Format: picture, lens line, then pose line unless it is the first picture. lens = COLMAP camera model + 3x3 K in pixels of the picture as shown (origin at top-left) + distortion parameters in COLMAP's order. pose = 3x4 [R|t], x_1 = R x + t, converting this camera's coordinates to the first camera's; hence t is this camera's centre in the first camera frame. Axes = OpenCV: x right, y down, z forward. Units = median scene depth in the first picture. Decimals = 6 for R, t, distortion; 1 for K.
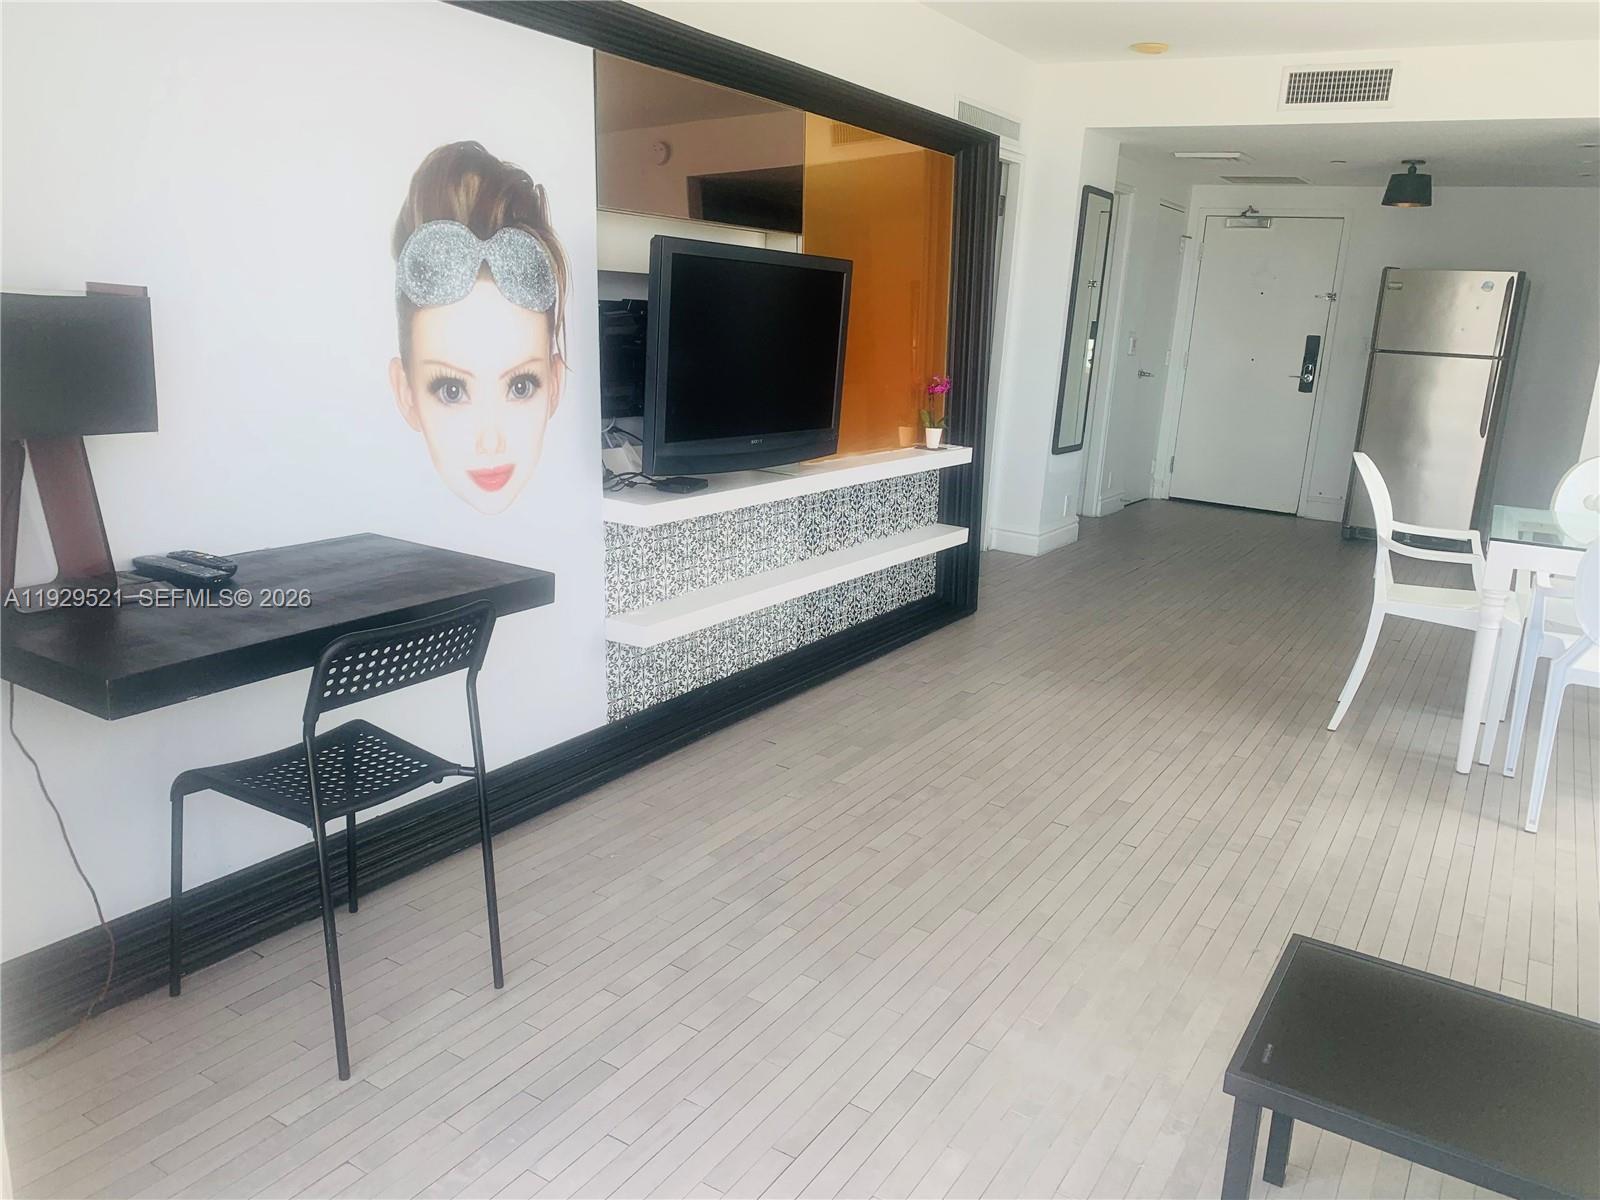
lens RADIAL K [[1223.2, 0, 787.7], [0, 1223.2, 601.0], [0, 0, 1]] dist [0.052816, -0.063484]
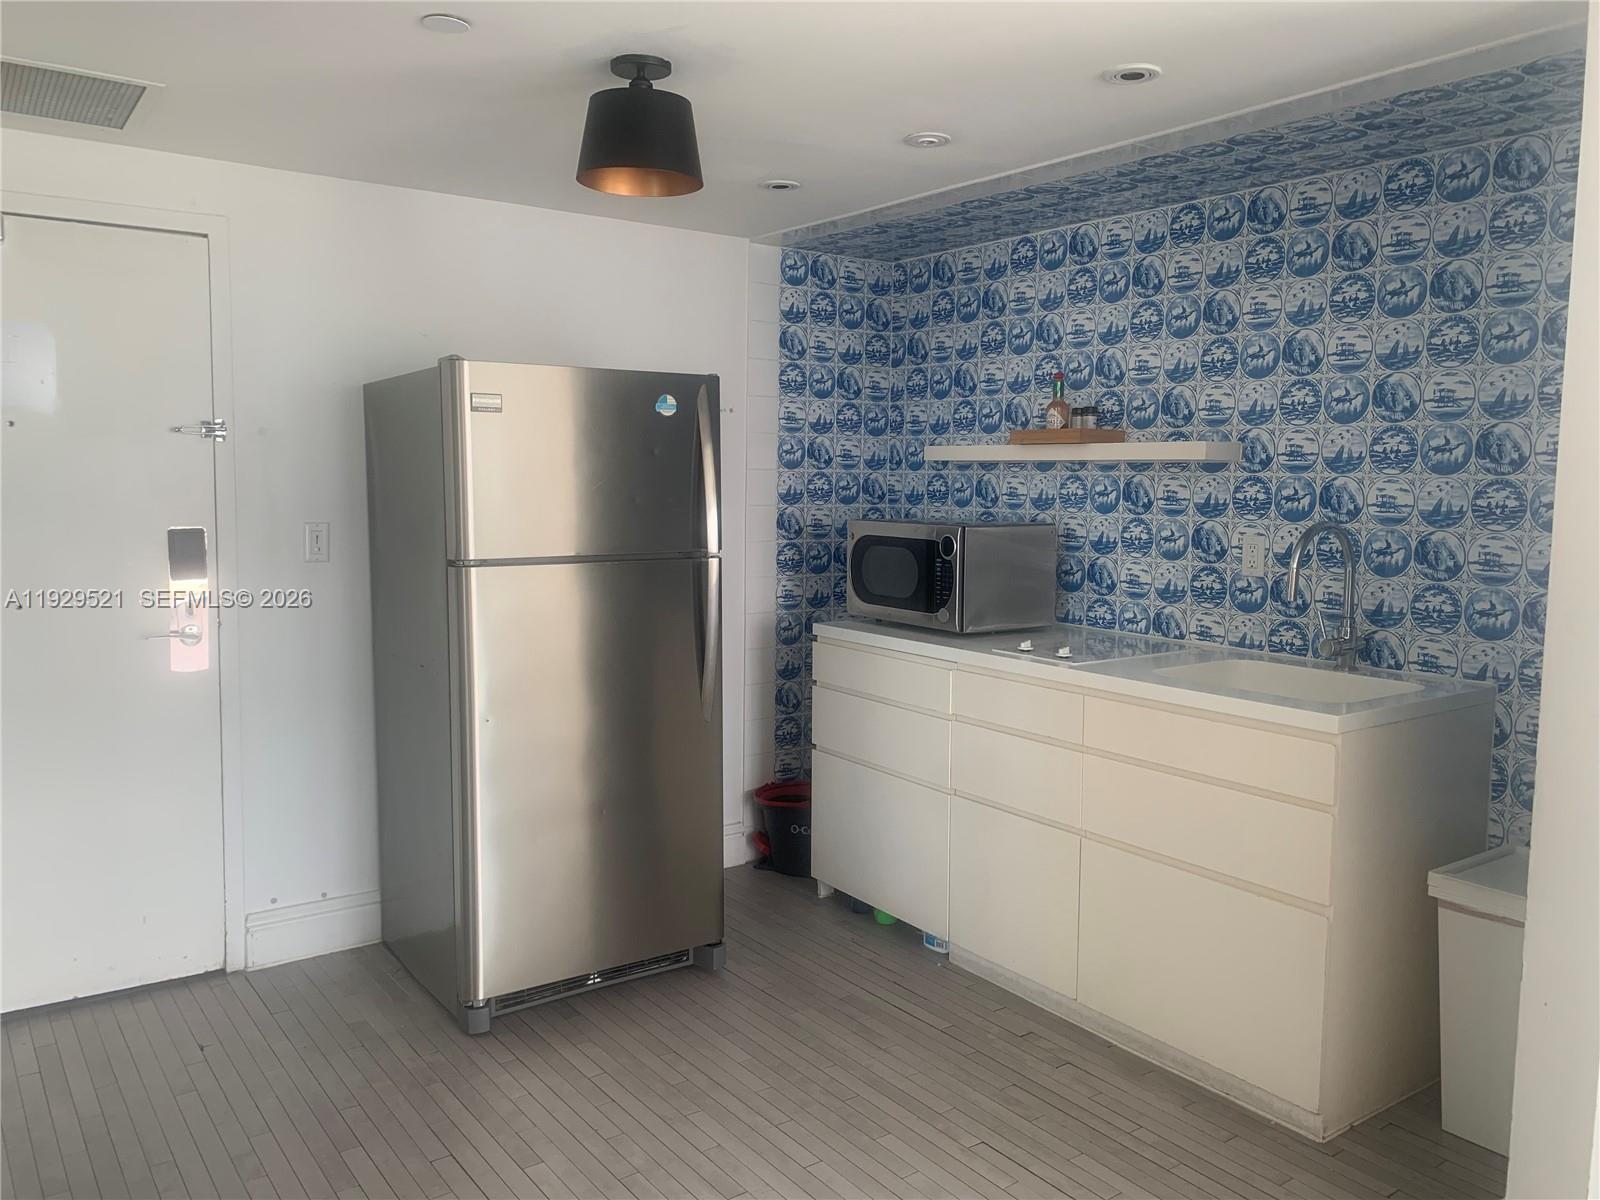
lens RADIAL K [[1223.2, 0, 800.1], [0, 1223.2, 596.9], [0, 0, 1]] dist [0.052816, -0.063484]
pose [[0.367705, -0.138565, 0.919561, 0.155956], [0.229067, 0.971864, 0.054850, -0.192935], [-0.901289, 0.190473, 0.389100, 0.767303]]
